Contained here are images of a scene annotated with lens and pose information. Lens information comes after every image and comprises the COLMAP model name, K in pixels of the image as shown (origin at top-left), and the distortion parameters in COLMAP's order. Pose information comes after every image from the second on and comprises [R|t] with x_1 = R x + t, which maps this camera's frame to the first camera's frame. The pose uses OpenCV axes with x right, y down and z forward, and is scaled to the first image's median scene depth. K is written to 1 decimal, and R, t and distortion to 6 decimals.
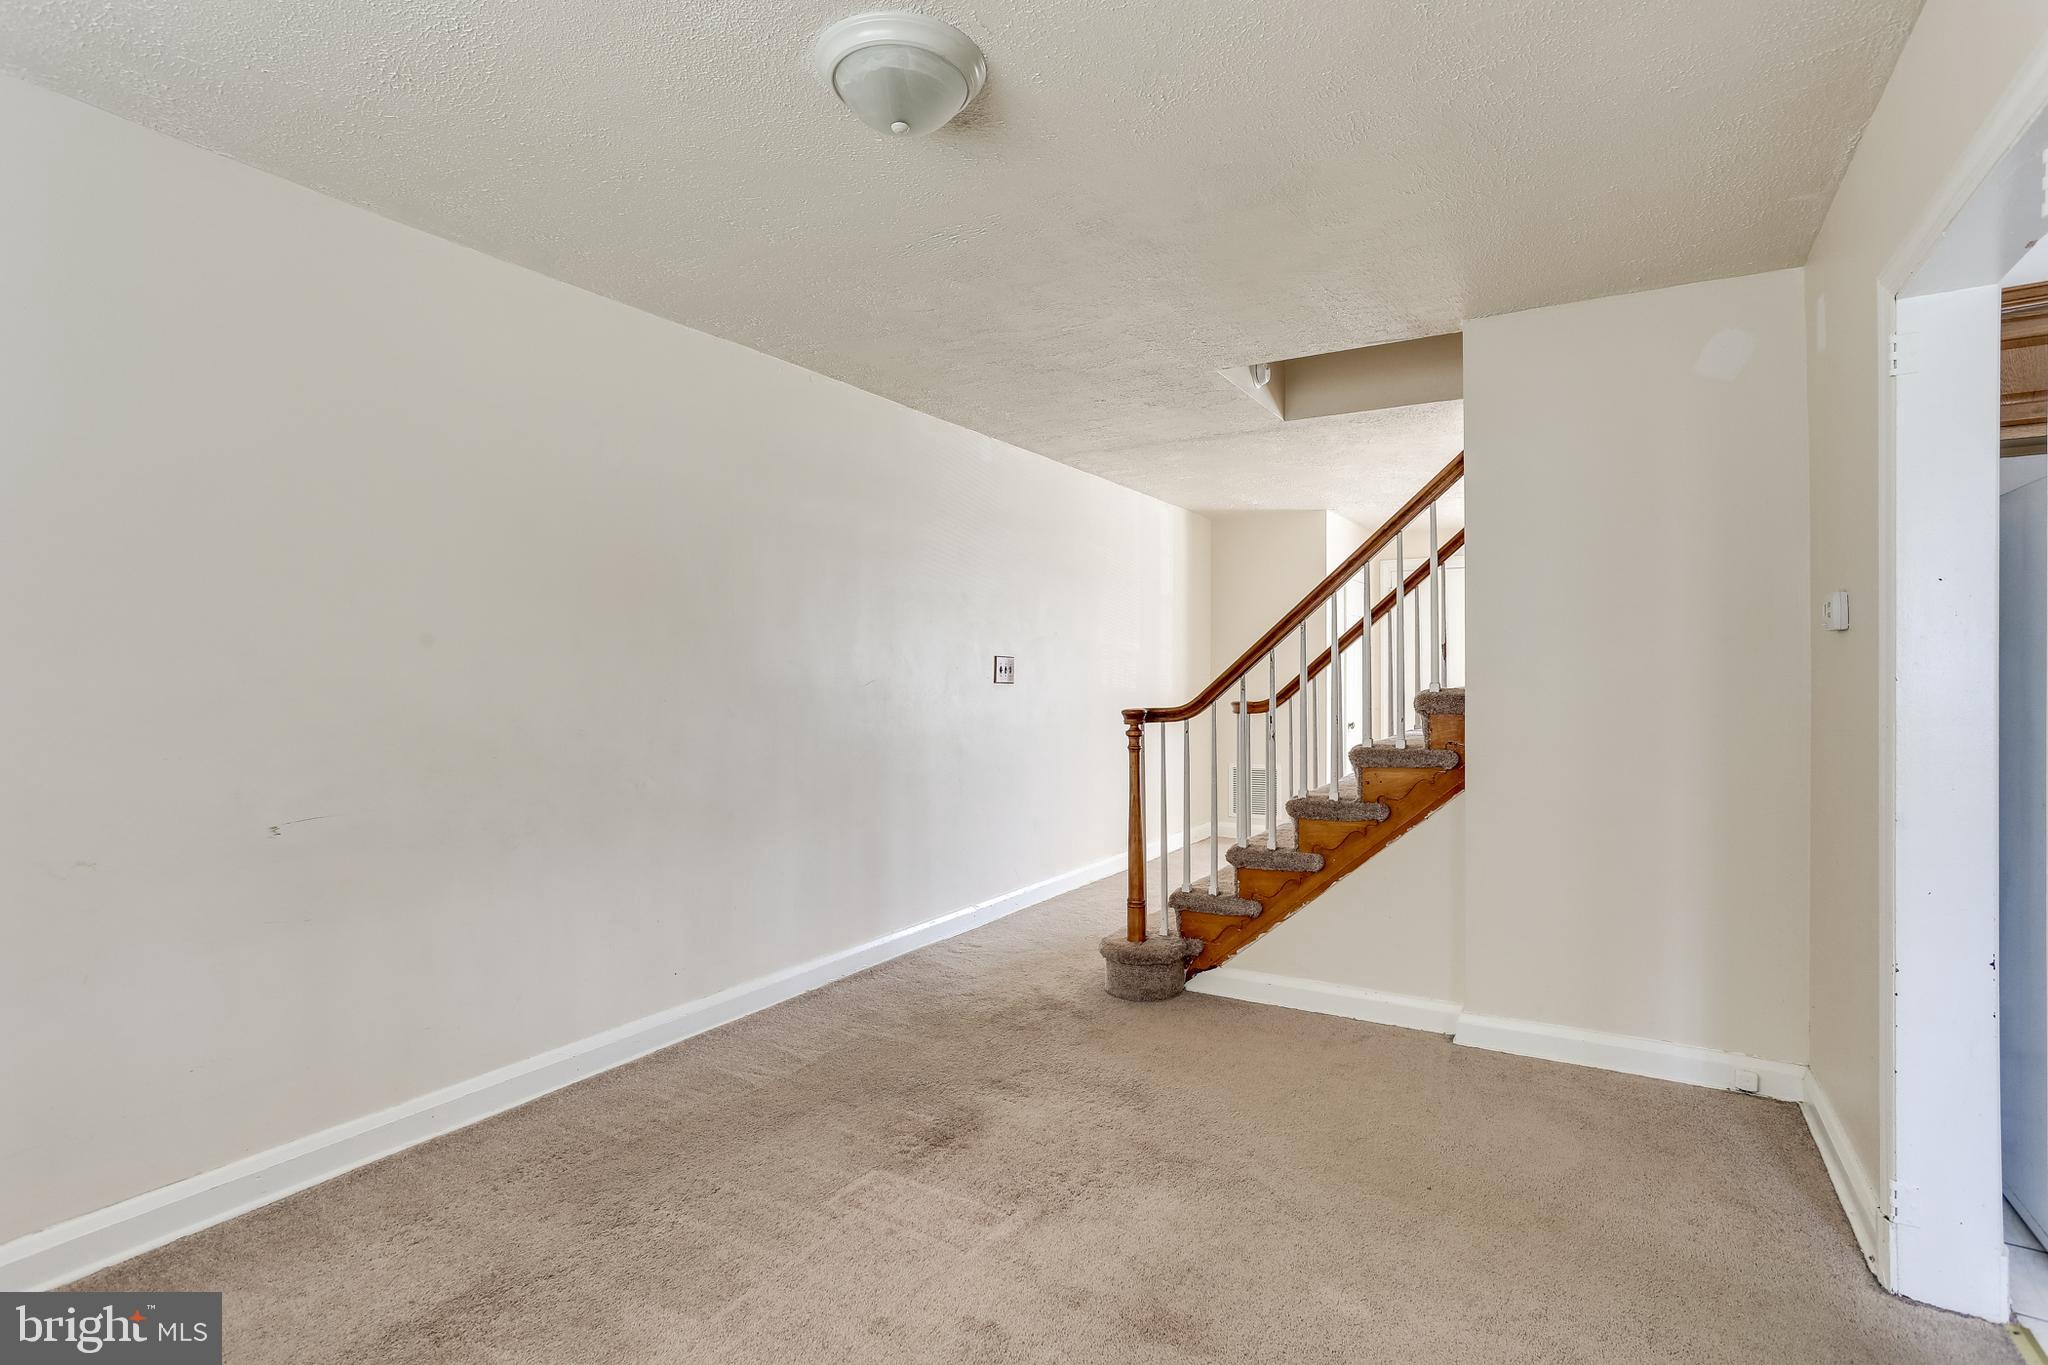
lens RADIAL K [[998.0, 0, 1030.7], [0, 998.0, 679.6], [0, 0, 1]] dist [-0.038212, 0.018711]
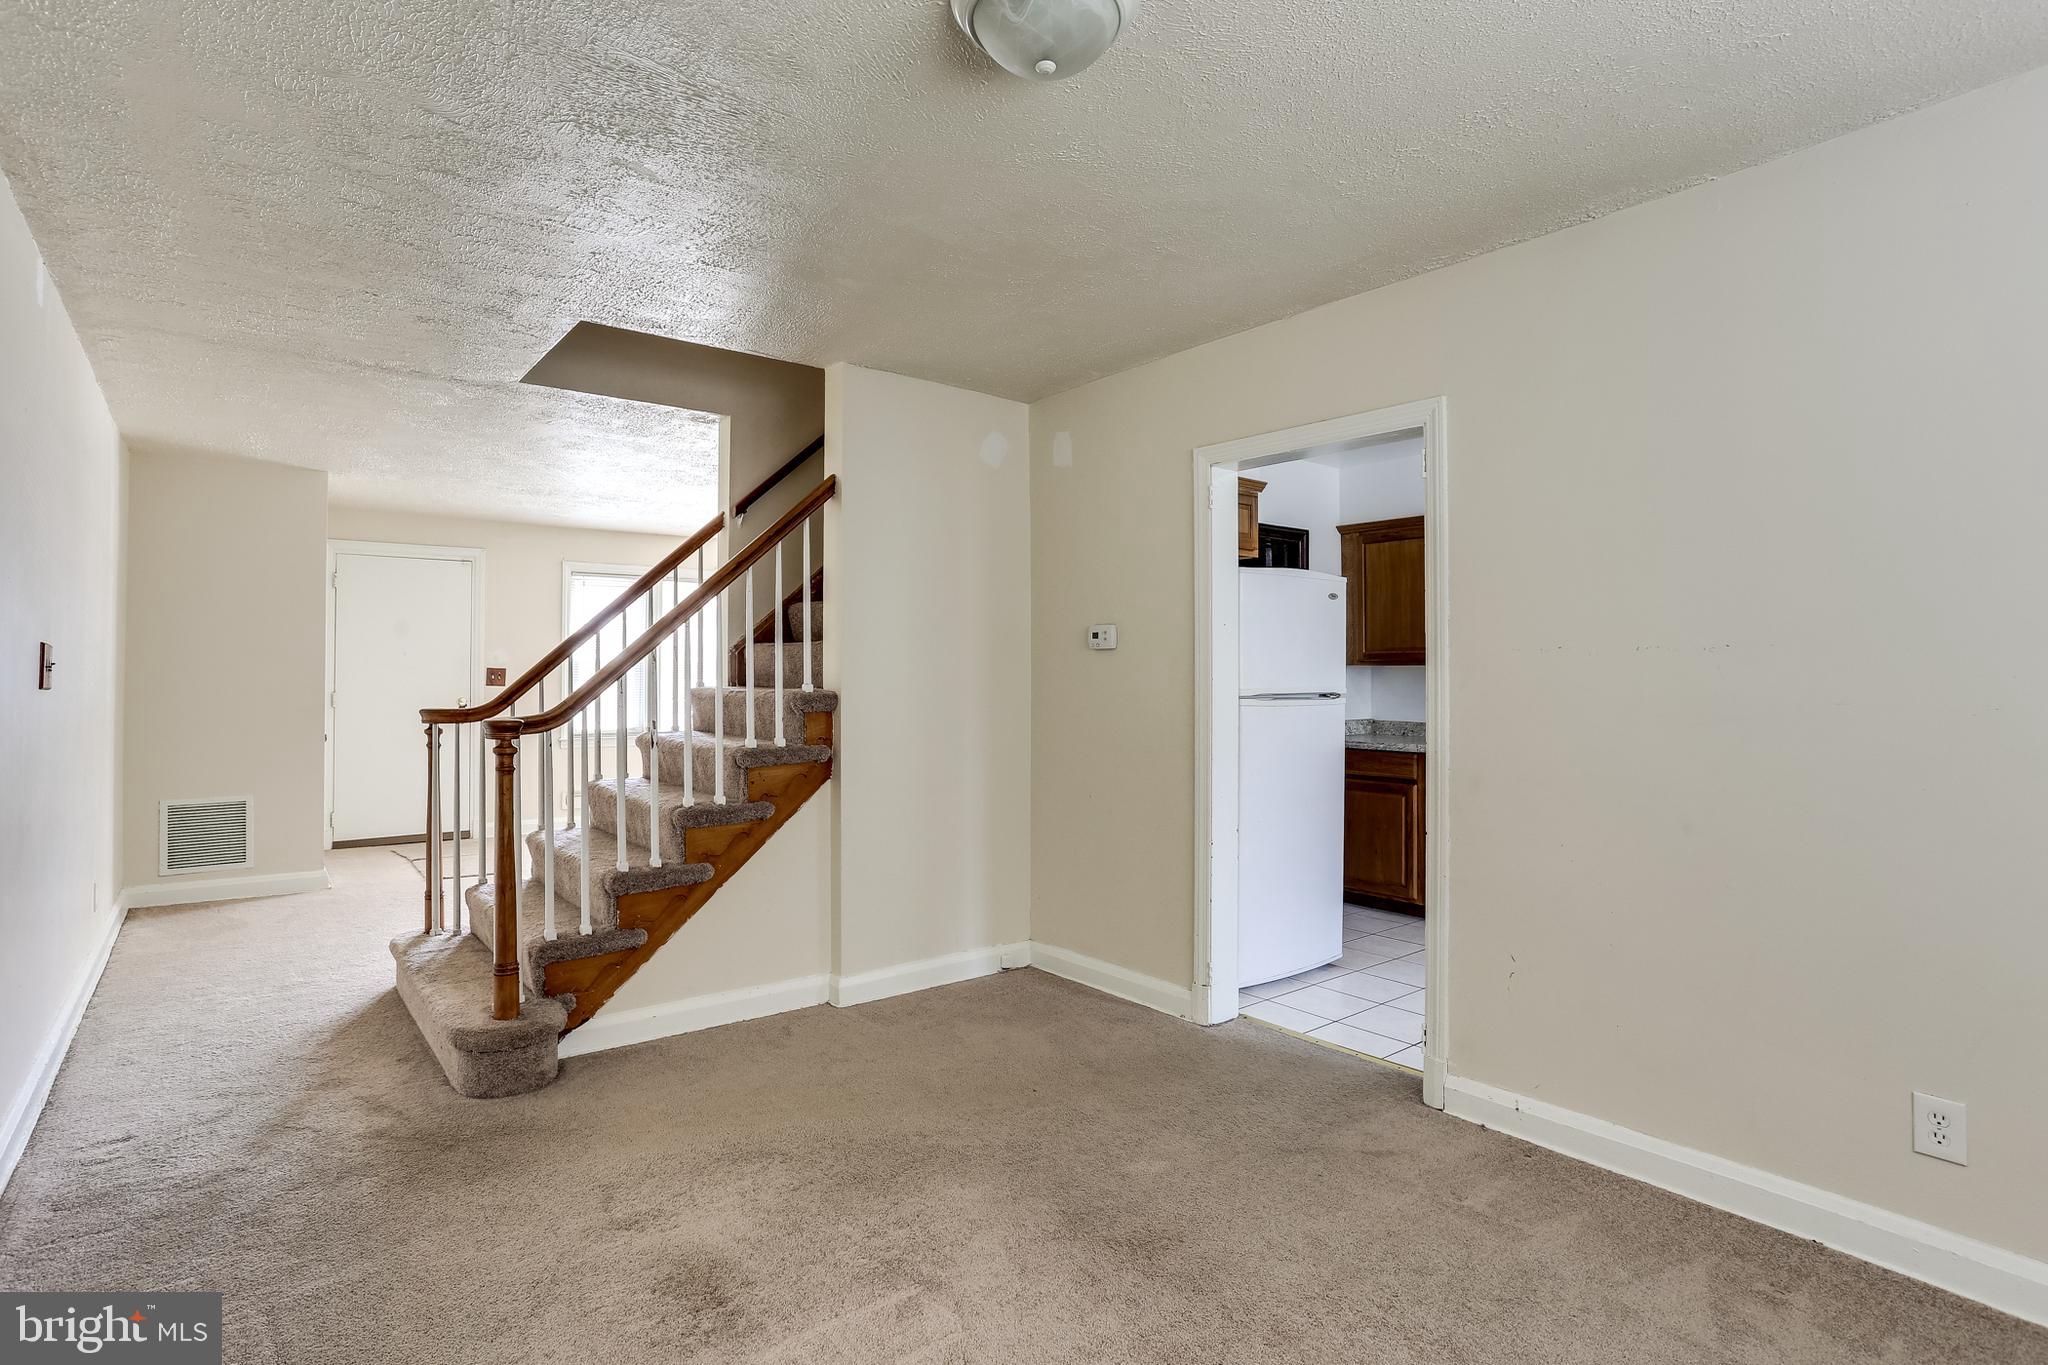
lens RADIAL K [[998.0, 0, 1015.5], [0, 998.0, 685.1], [0, 0, 1]] dist [-0.038212, 0.018711]
pose [[0.341400, 0.004354, 0.939908, -0.505538], [0.000812, 0.999988, -0.004927, 0.009050], [-0.939918, 0.002446, 0.341392, 0.387681]]
